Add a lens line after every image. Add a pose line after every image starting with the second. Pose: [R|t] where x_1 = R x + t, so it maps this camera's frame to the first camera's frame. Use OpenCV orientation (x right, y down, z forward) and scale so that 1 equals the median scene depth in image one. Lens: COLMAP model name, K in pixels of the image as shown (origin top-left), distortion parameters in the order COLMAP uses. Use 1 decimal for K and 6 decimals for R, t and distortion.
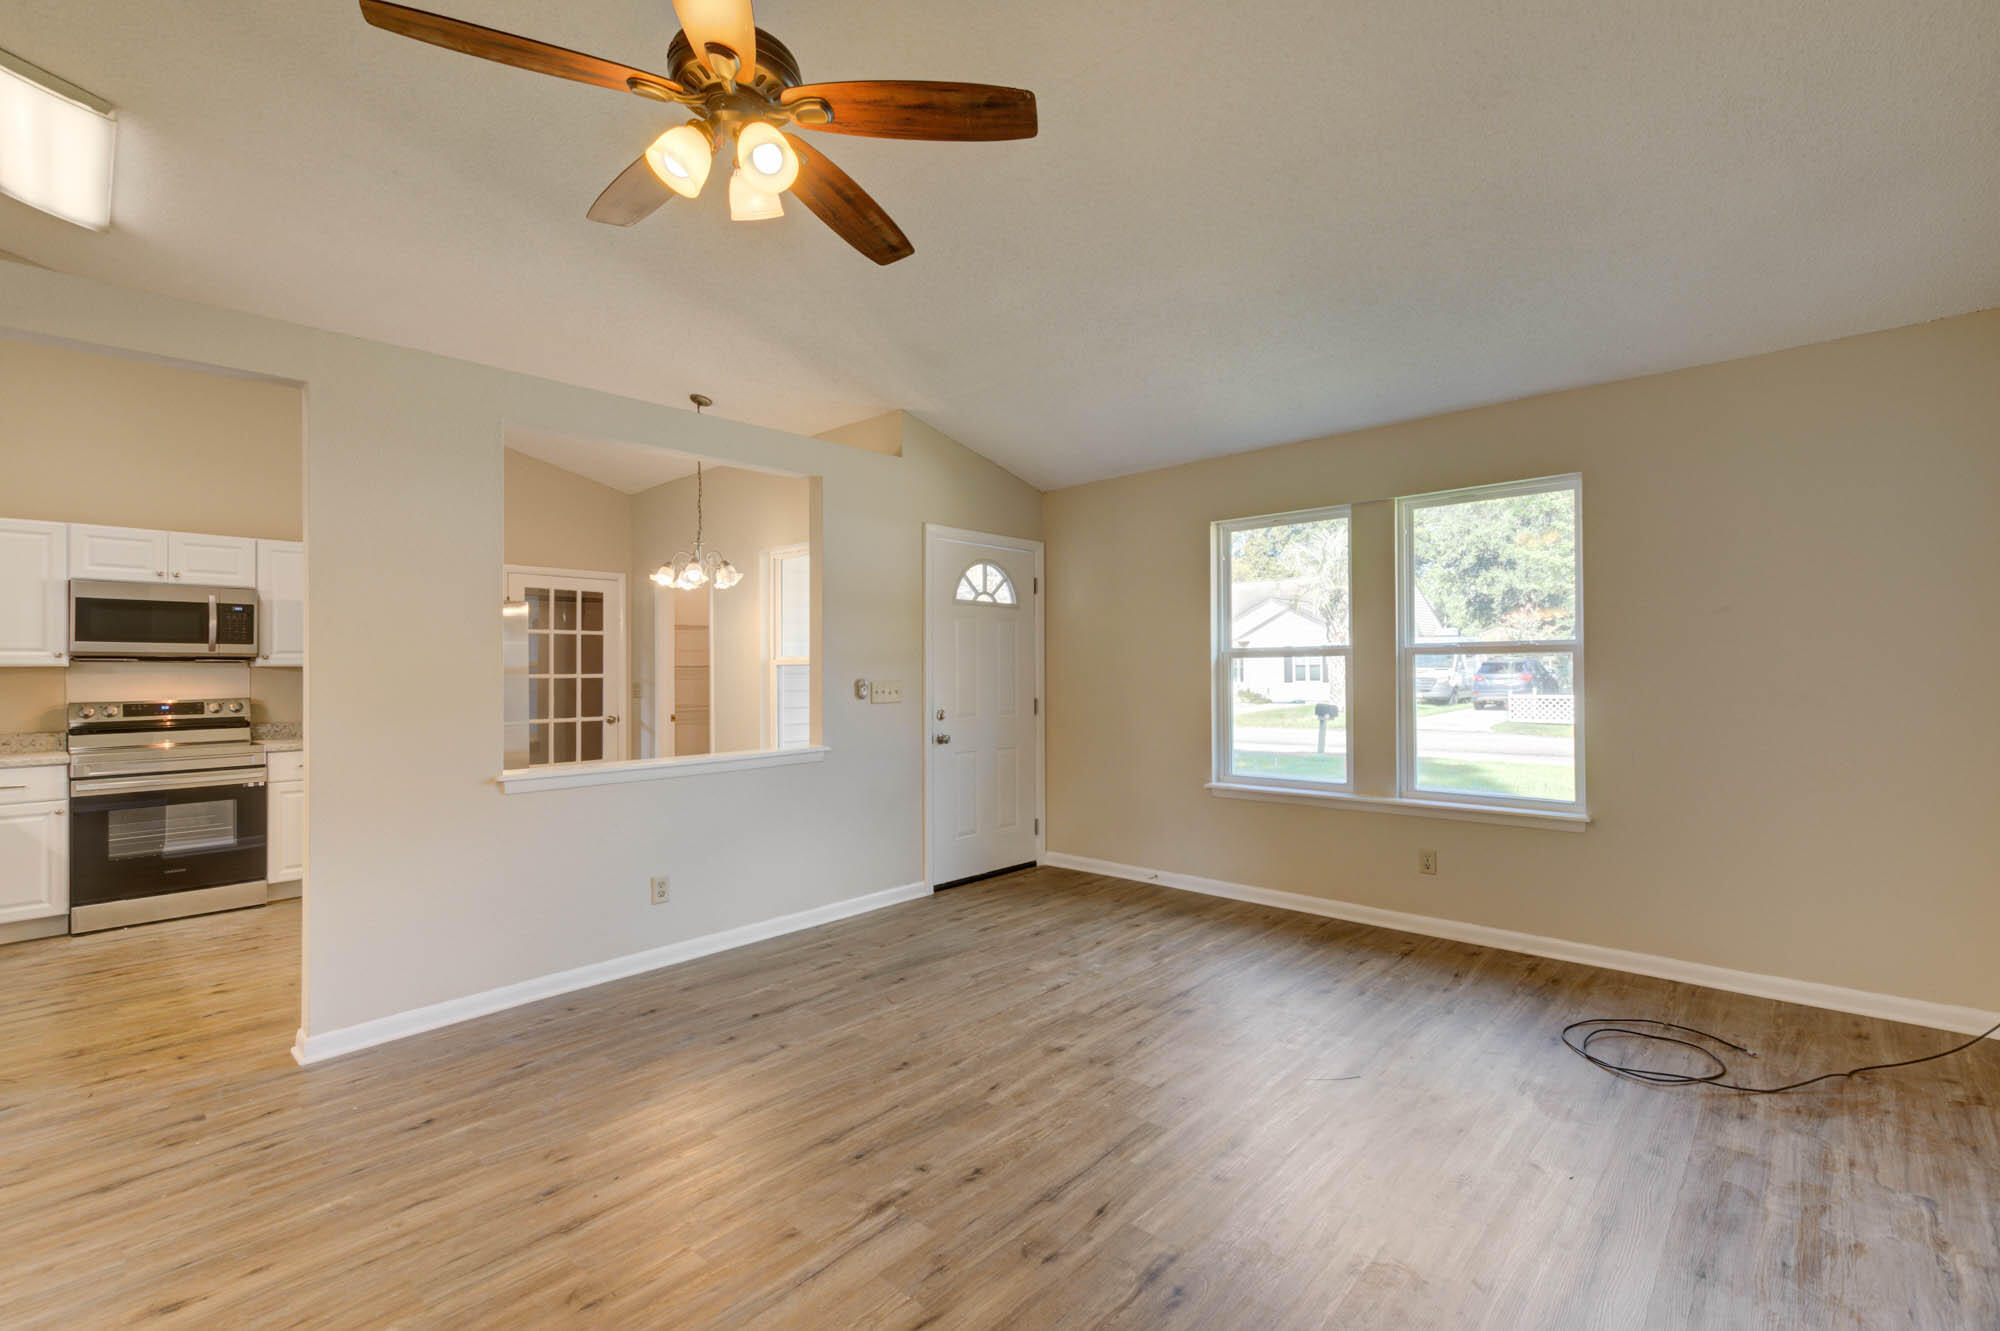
lens RADIAL K [[886.2, 0, 1004.6], [0, 886.2, 663.4], [0, 0, 1]] dist [0.010281, -0.000004]
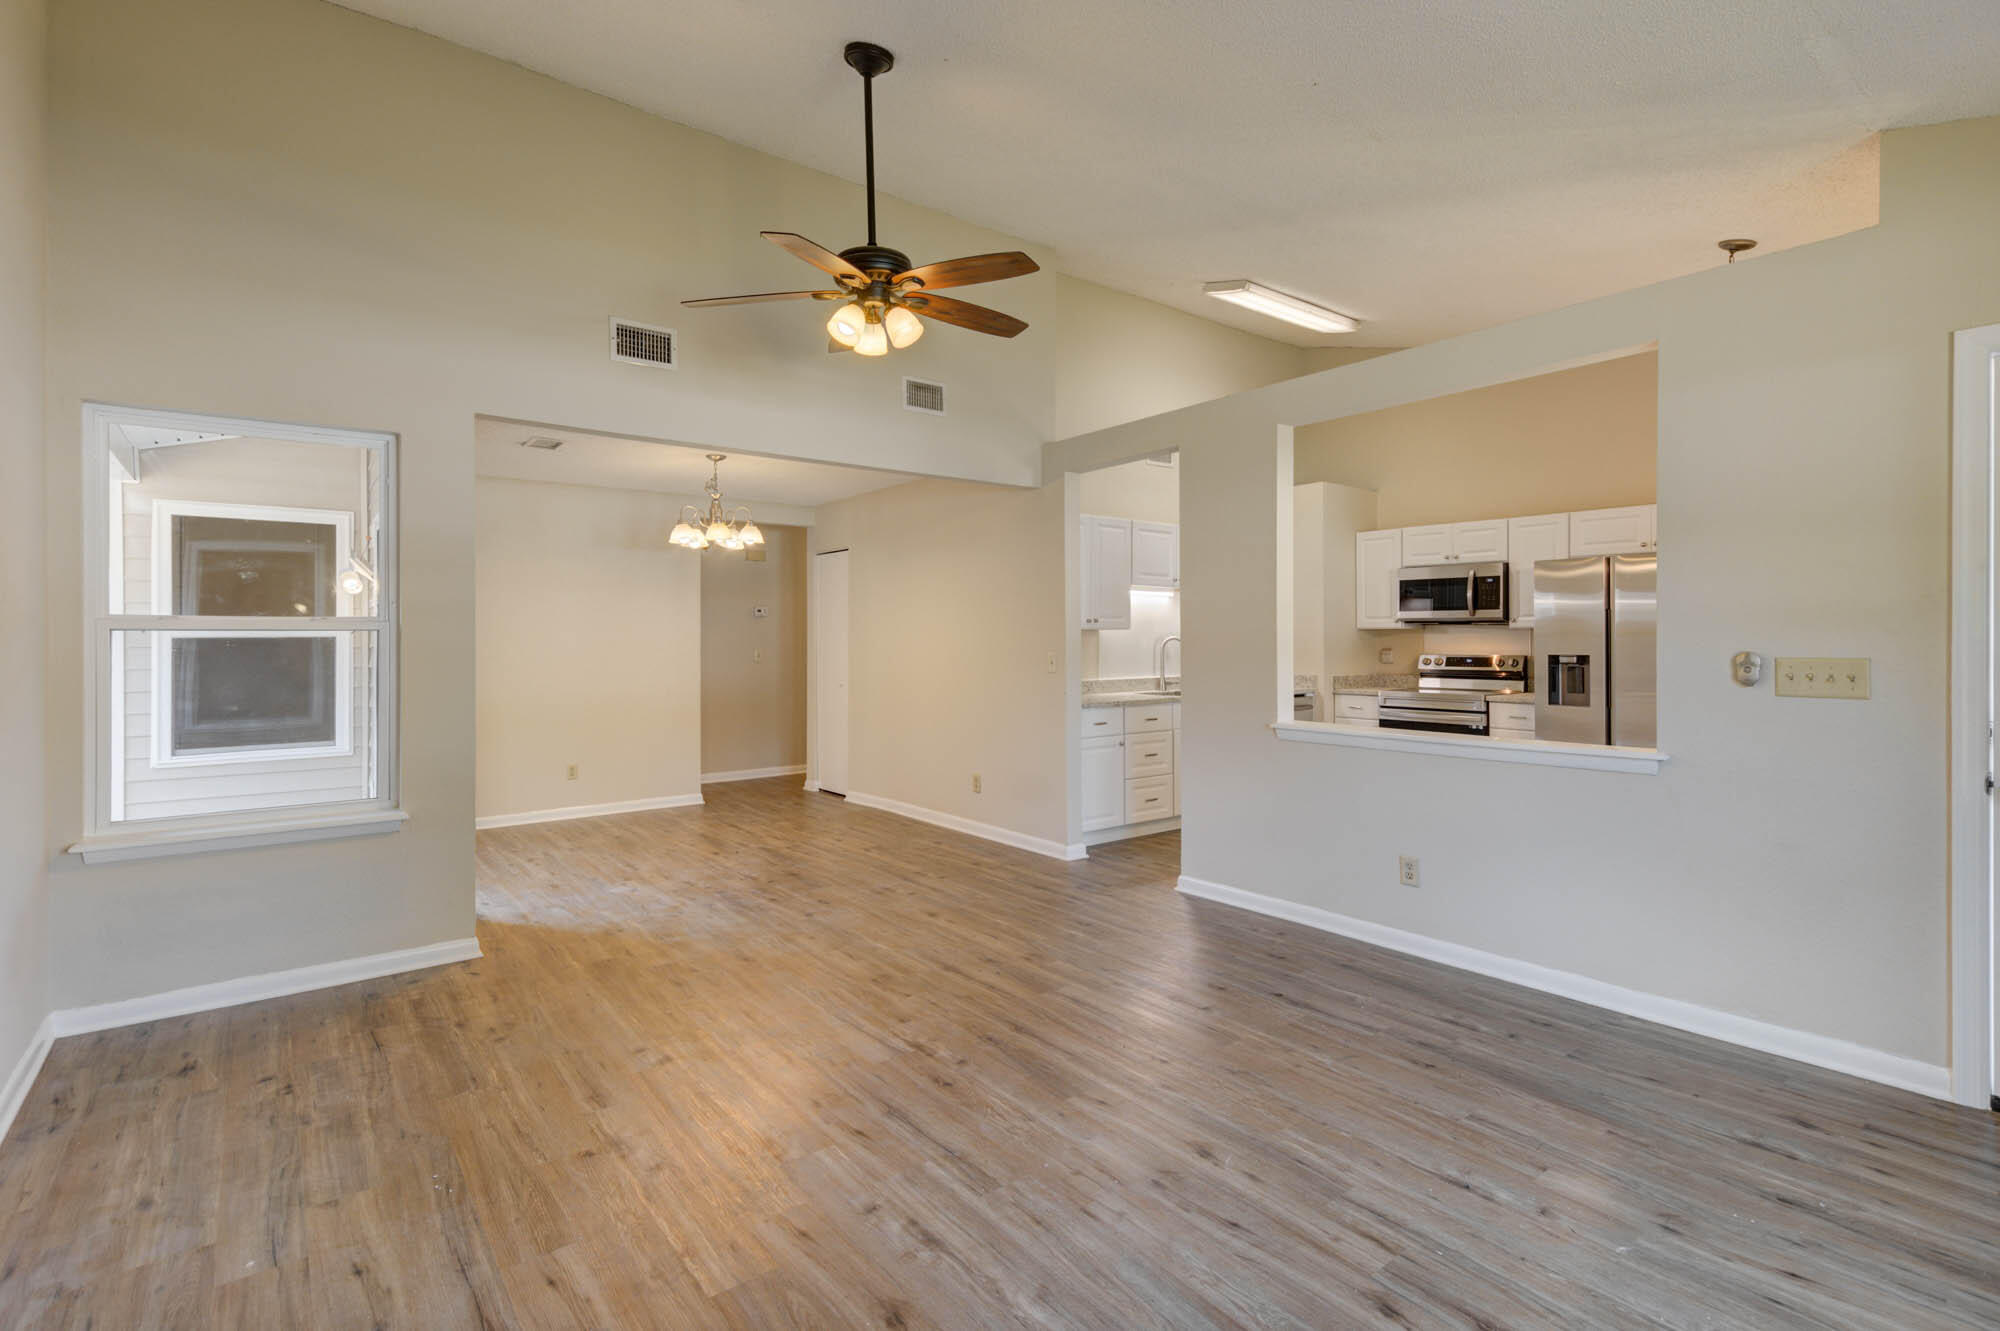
lens RADIAL K [[944.8, 0, 992.6], [0, 944.8, 641.3], [0, 0, 1]] dist [0.017397, -0.001756]
pose [[-0.172401, 0.014634, -0.984918, 0.668206], [0.012591, 0.999841, 0.012652, -0.005059], [0.984946, -0.010220, -0.172558, 0.742852]]
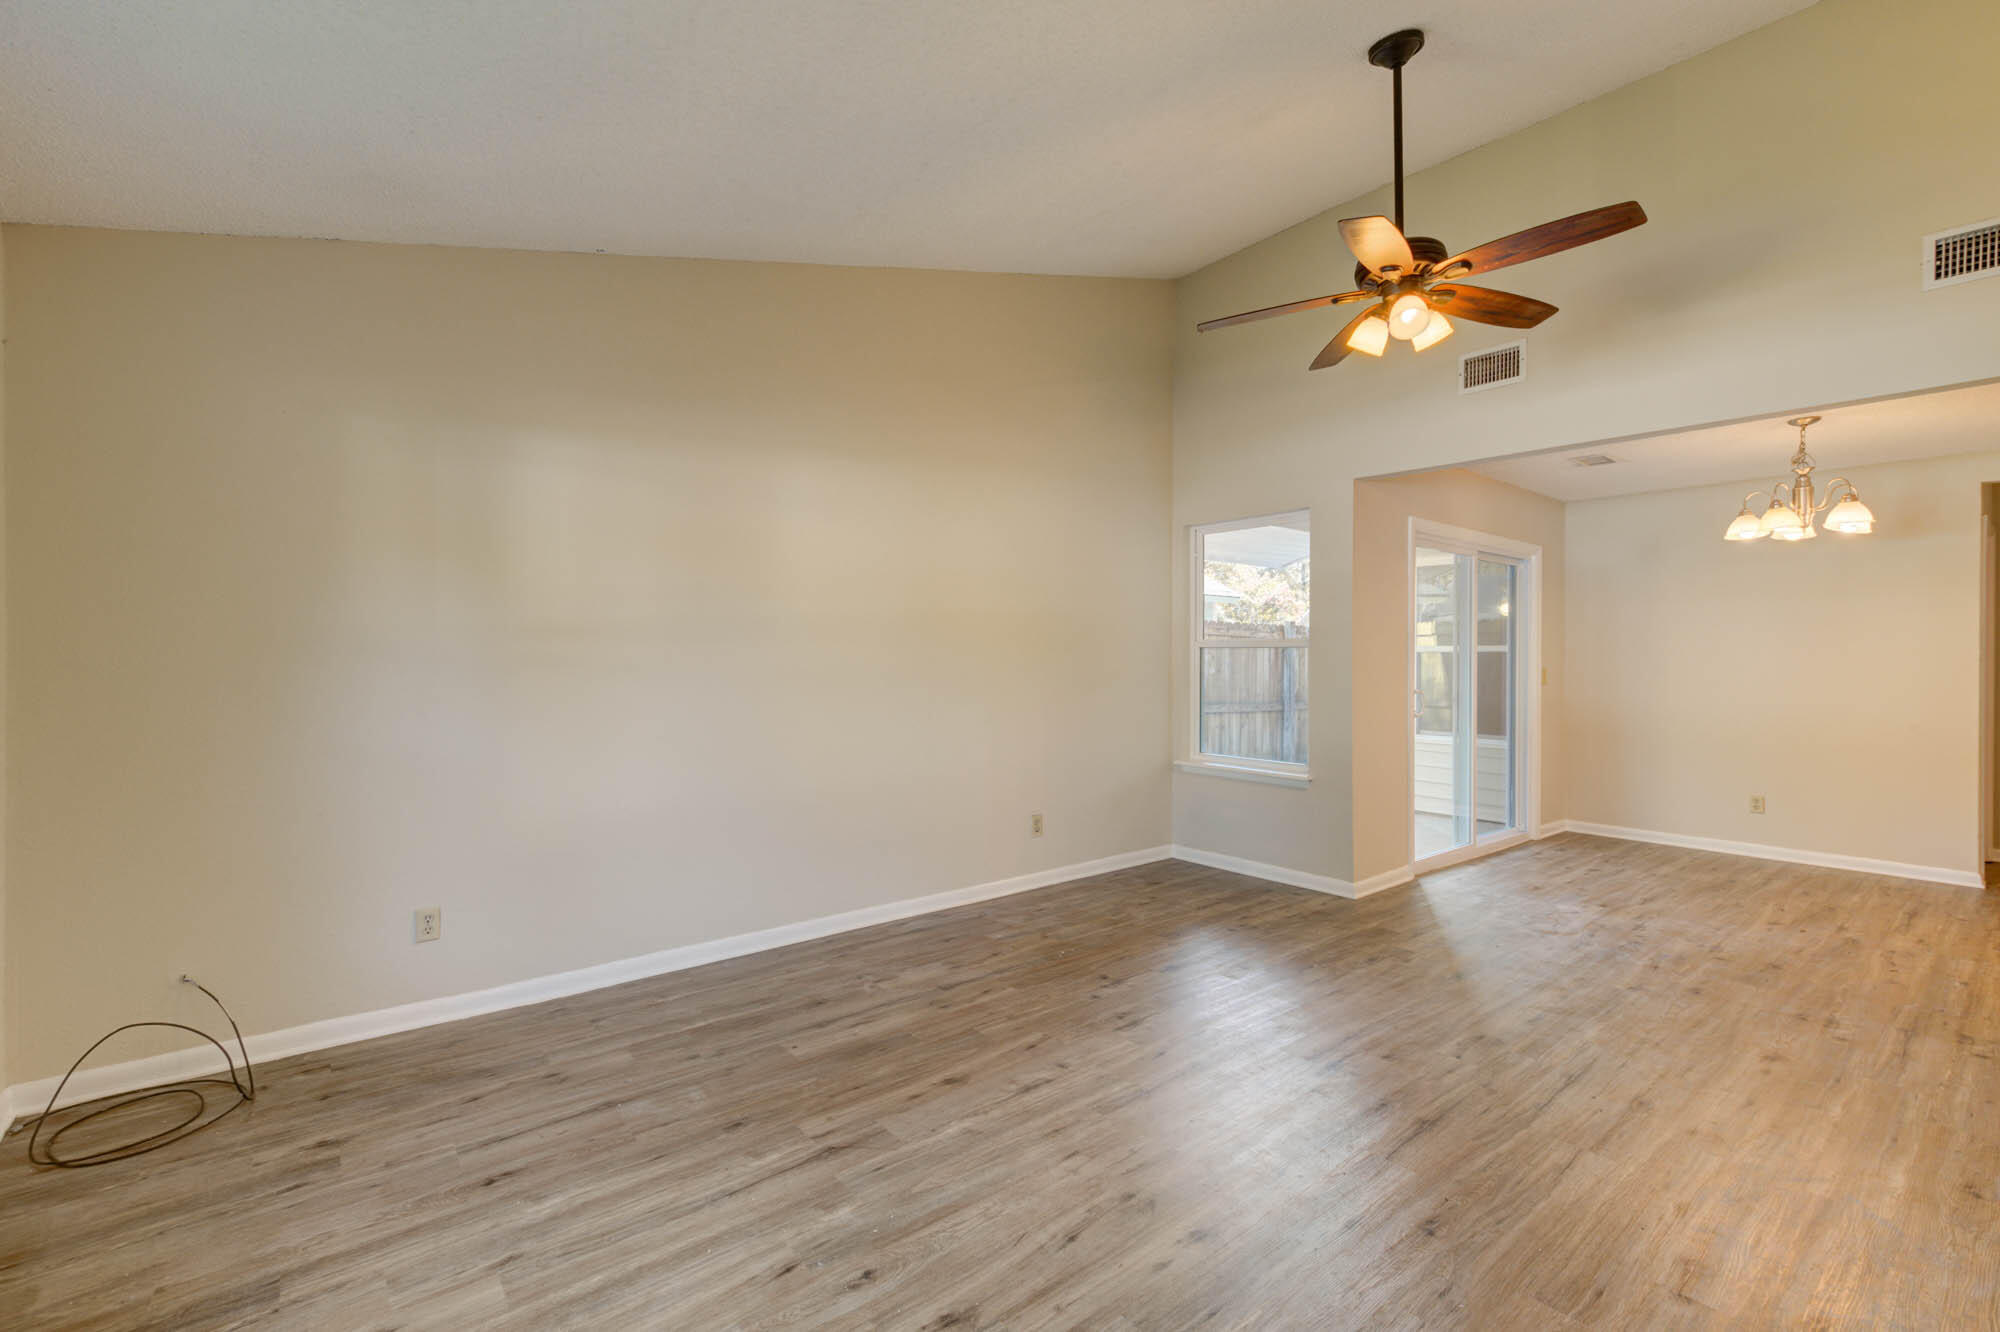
lens RADIAL K [[886.2, 0, 1011.5], [0, 886.2, 659.0], [0, 0, 1]] dist [0.010281, -0.000004]
pose [[-0.990644, 0.006388, 0.136321, 0.081190], [0.006281, 0.999980, -0.001212, 0.005960], [-0.136326, -0.000345, -0.990664, 1.285797]]
